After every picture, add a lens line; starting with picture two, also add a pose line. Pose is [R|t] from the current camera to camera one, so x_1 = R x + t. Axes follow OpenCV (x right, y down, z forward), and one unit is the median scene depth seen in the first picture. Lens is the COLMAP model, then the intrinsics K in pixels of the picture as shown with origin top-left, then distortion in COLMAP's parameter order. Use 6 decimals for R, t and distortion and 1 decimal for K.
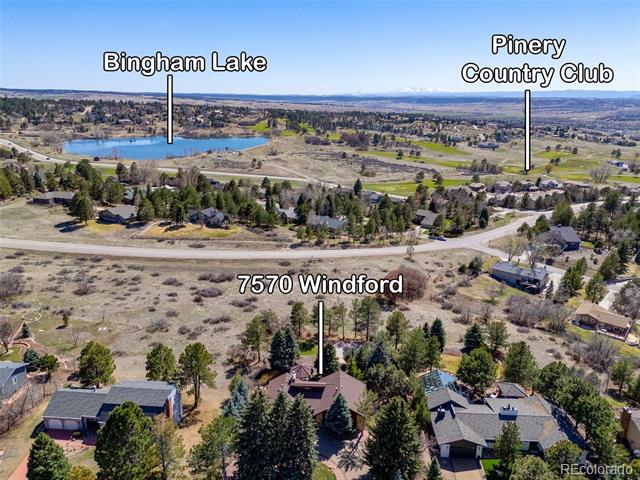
lens RADIAL K [[451.8, 0, 322.4], [0, 451.8, 240.6], [0, 0, 1]] dist [0.060267, -0.035799]
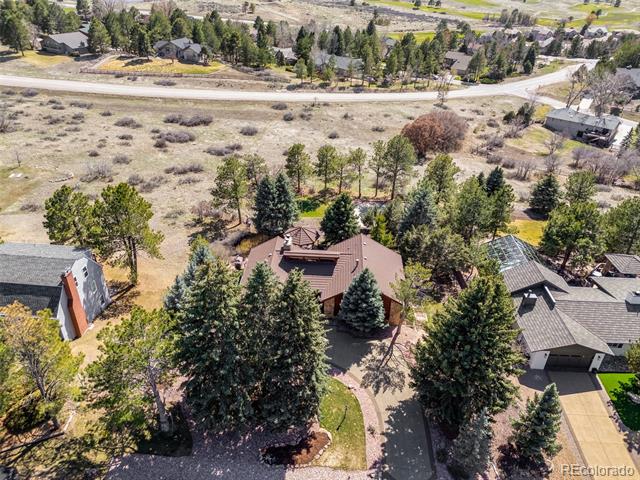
lens RADIAL K [[451.8, 0, 321.0], [0, 451.8, 239.5], [0, 0, 1]] dist [0.060267, -0.035799]
pose [[0.999931, 0.010446, -0.005314, -0.009085], [-0.008693, 0.965177, 0.261453, 0.080780], [0.007860, -0.261389, 0.965201, 0.244114]]
